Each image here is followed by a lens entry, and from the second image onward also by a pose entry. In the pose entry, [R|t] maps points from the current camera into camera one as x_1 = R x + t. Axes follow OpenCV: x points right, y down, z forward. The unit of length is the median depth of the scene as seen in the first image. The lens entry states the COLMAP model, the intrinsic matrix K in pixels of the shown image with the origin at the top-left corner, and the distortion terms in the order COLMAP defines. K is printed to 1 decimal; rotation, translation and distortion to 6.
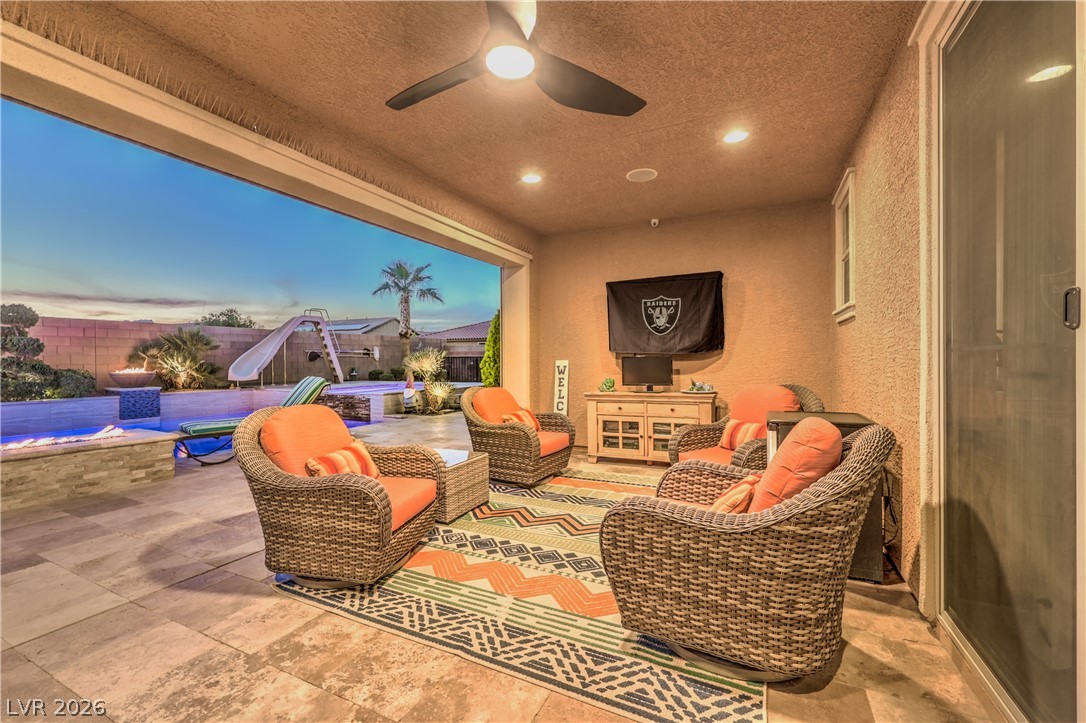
lens RADIAL K [[445.2, 0, 545.0], [0, 445.2, 354.9], [0, 0, 1]] dist [-0.004066, 0.001135]
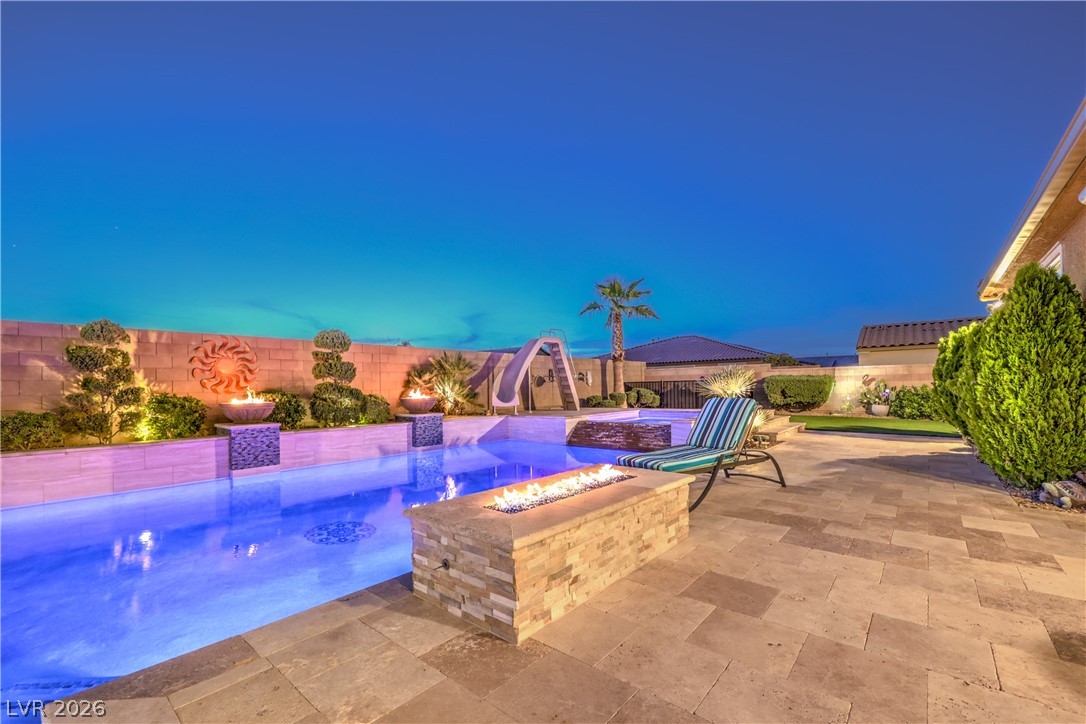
lens RADIAL K [[445.2, 0, 534.3], [0, 445.2, 364.6], [0, 0, 1]] dist [-0.004066, 0.001135]
pose [[0.970413, -0.026244, -0.240020, -0.417198], [0.015424, 0.998783, -0.046845, 0.015954], [0.240958, 0.041757, 0.969637, 0.113880]]
